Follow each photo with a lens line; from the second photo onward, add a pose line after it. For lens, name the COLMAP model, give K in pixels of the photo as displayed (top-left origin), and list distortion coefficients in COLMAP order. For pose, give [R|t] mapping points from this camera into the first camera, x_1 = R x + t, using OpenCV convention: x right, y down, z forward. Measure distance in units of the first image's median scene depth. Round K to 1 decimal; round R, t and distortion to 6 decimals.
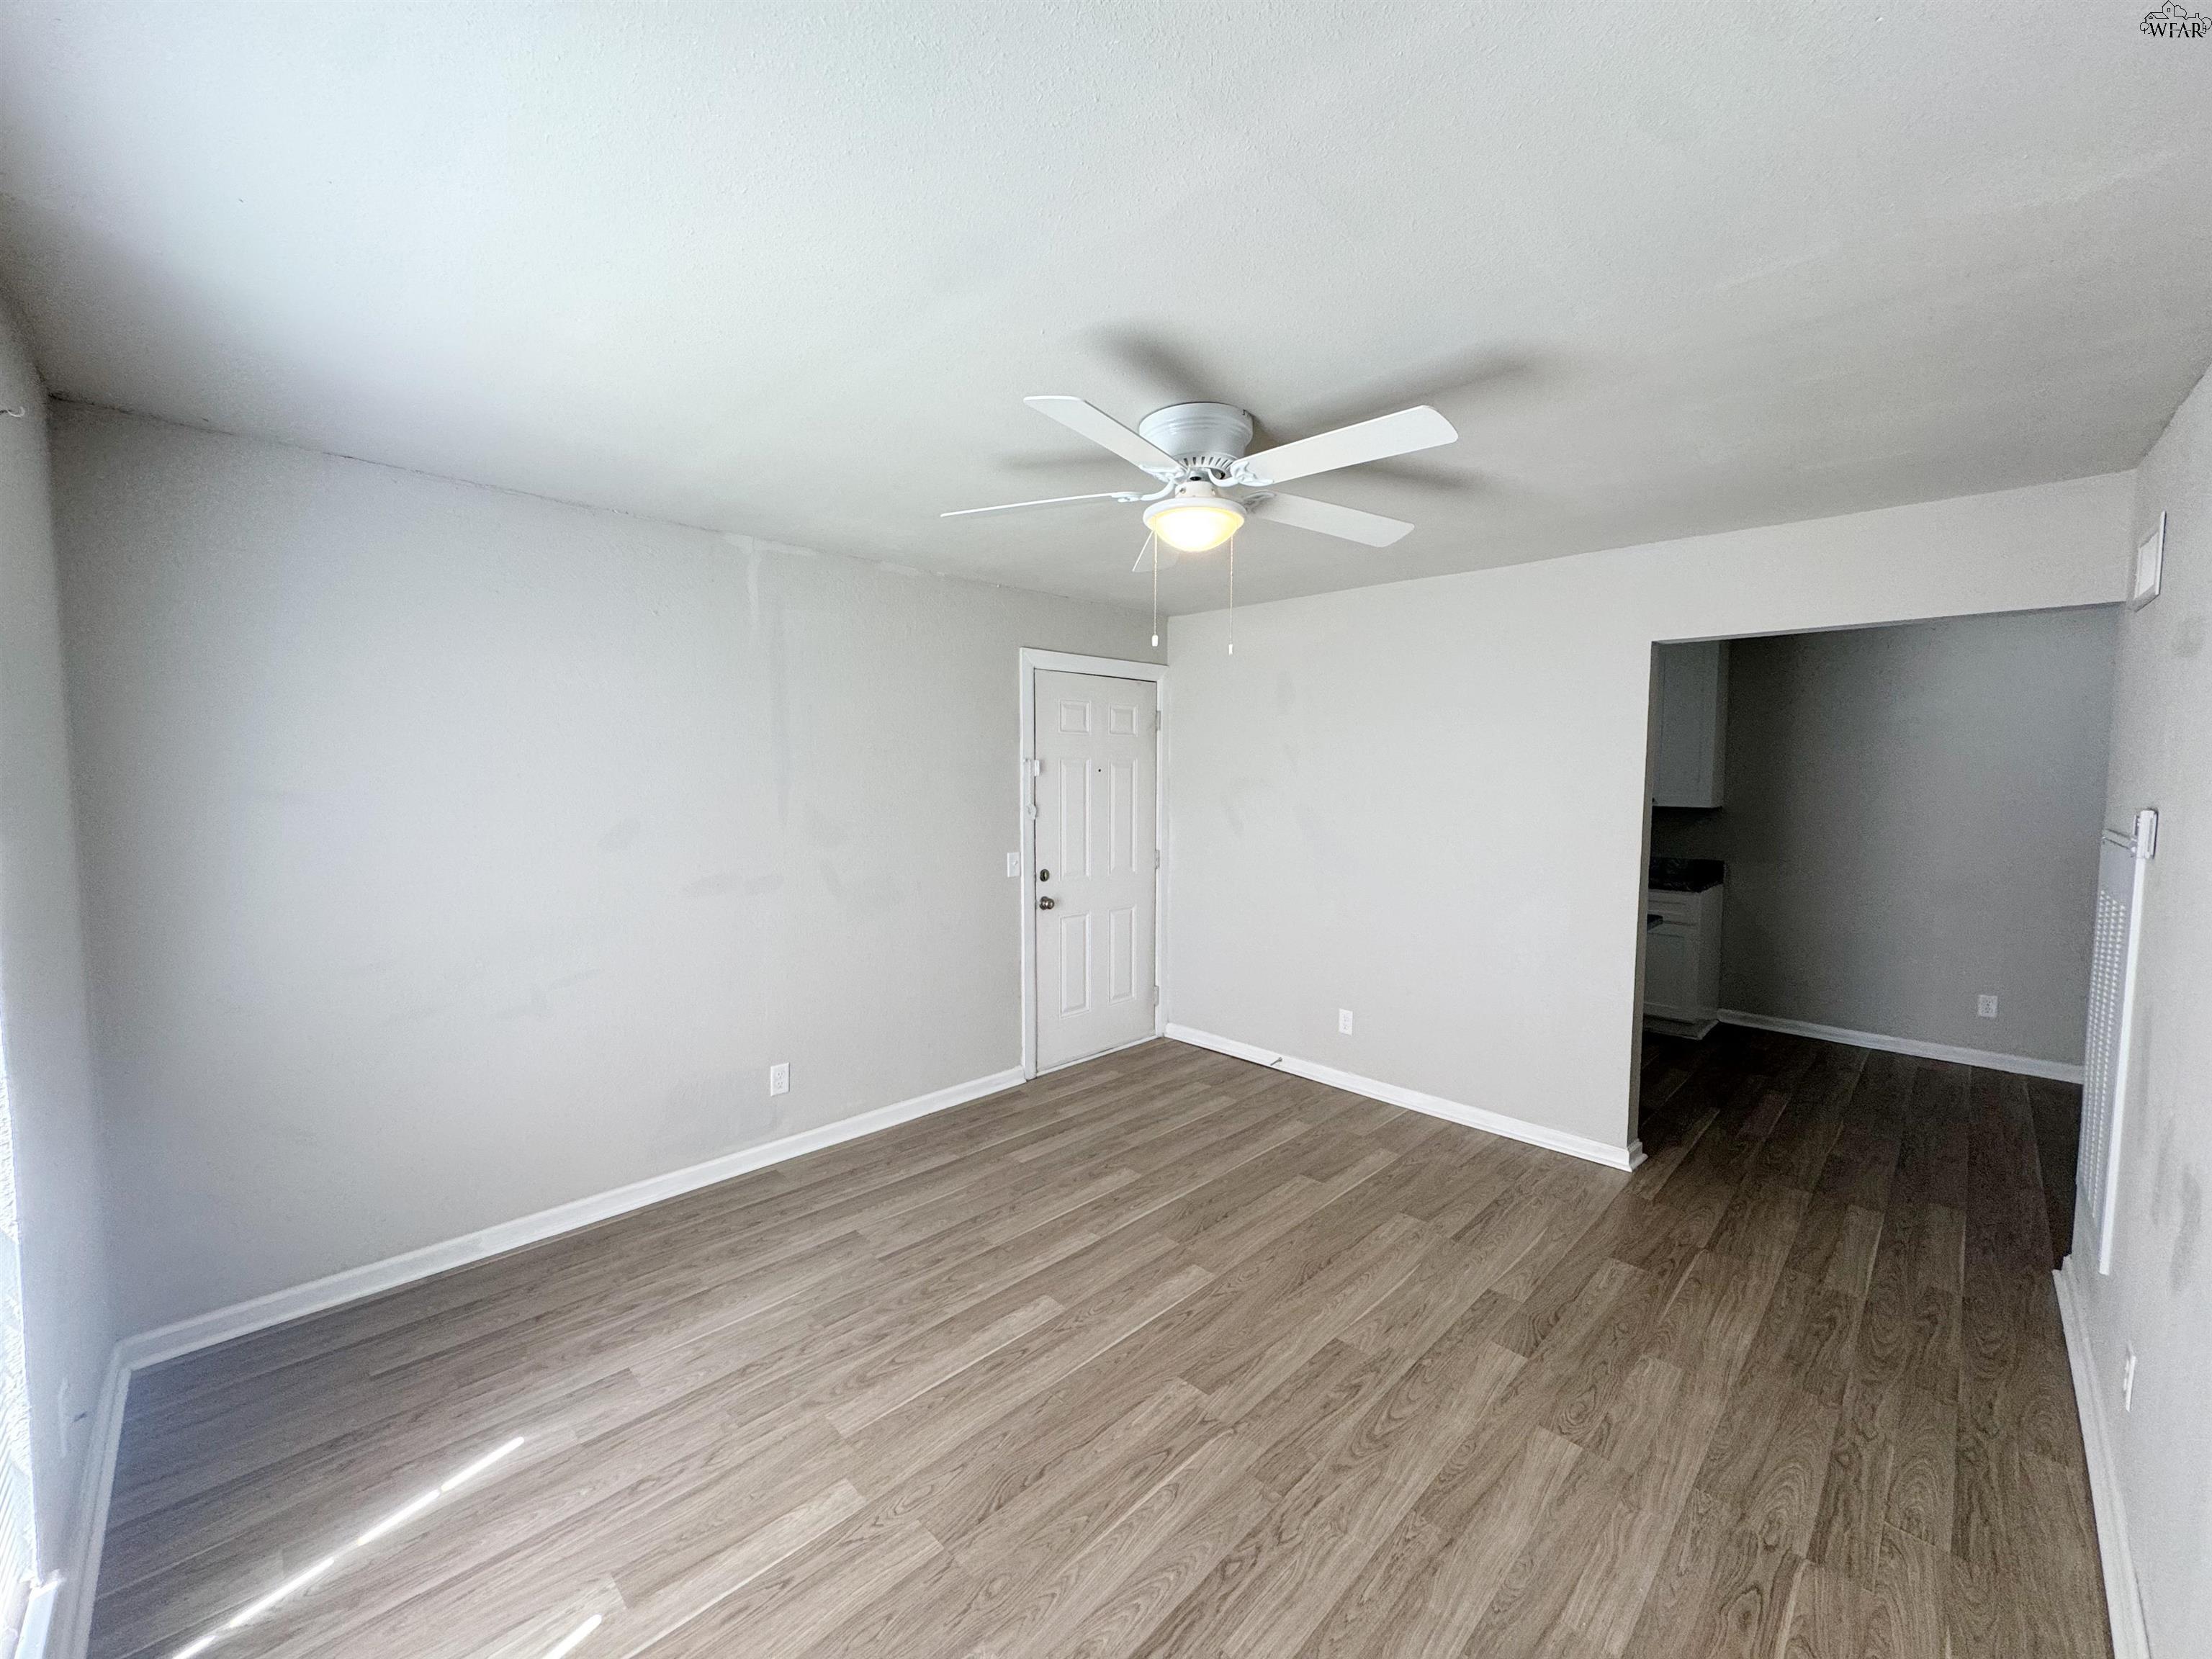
lens RADIAL K [[881.4, 0, 1105.4], [0, 881.4, 826.0], [0, 0, 1]] dist [0.007157, 0.000067]
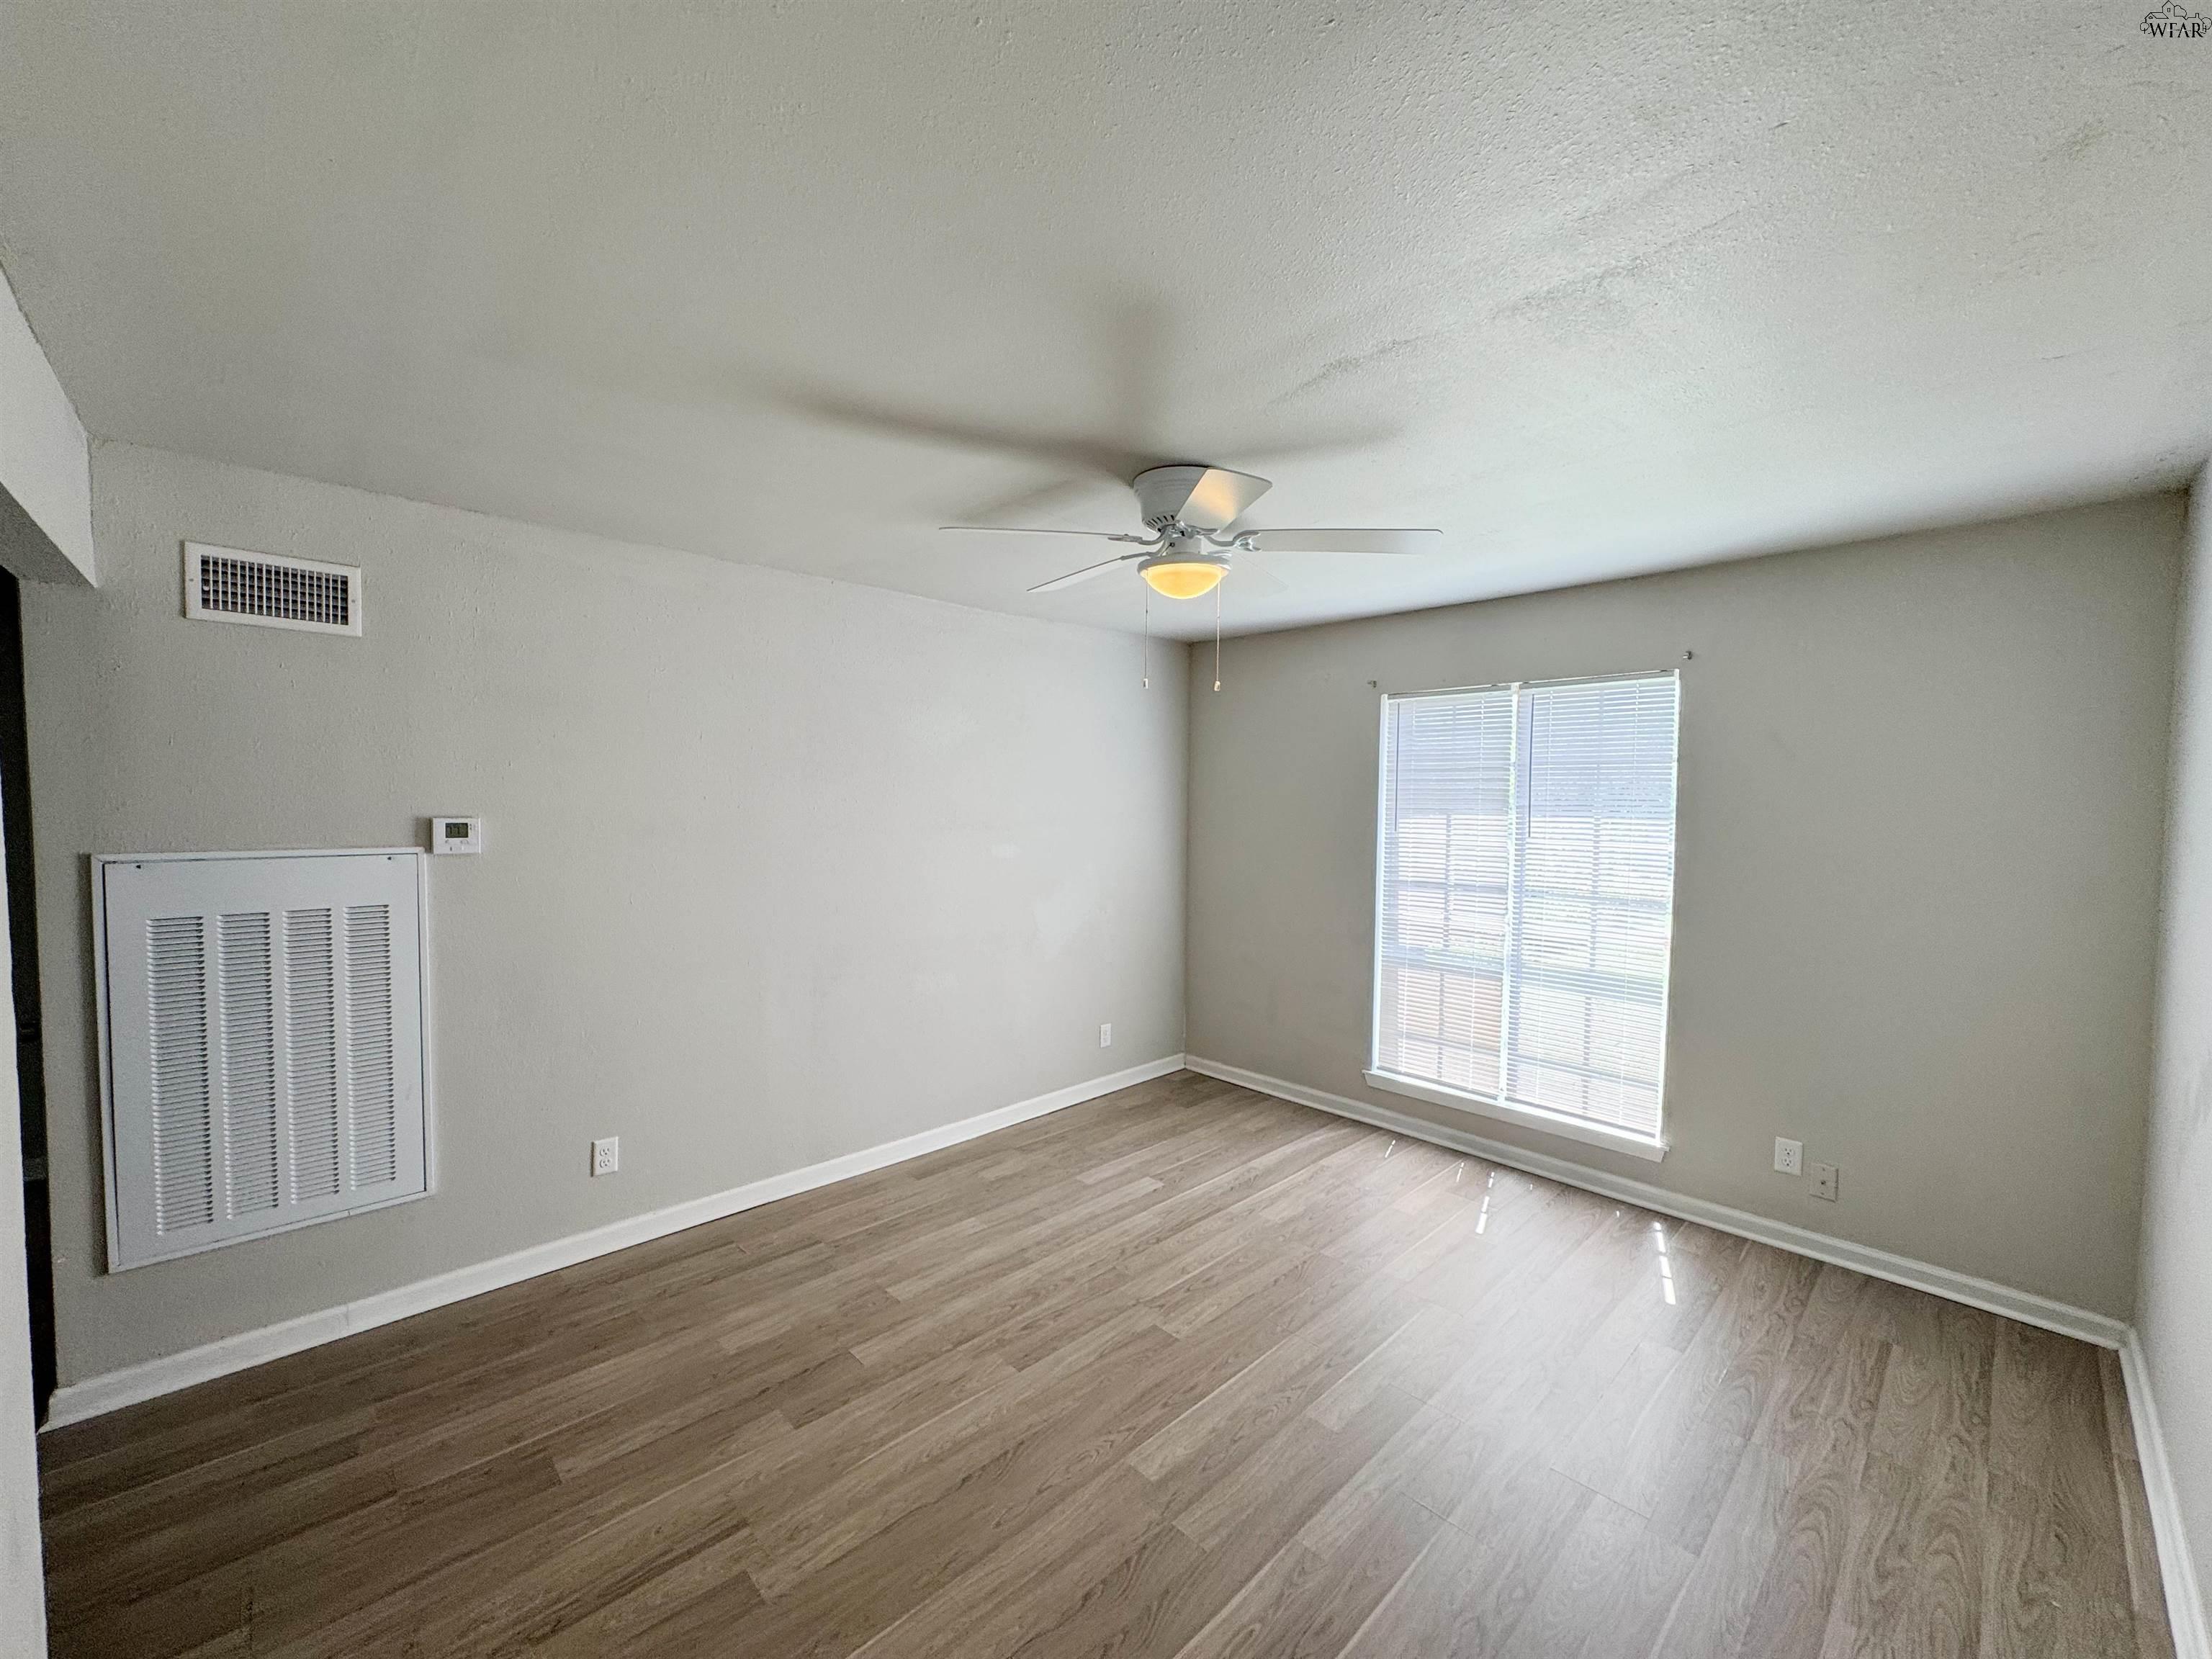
lens RADIAL K [[881.4, 0, 1106.6], [0, 881.4, 831.1], [0, 0, 1]] dist [0.007157, 0.000067]
pose [[-0.999629, -0.016914, 0.021351, 0.165558], [-0.014442, 0.993714, 0.111015, -0.142547], [-0.023095, 0.110665, -0.993589, 2.084527]]
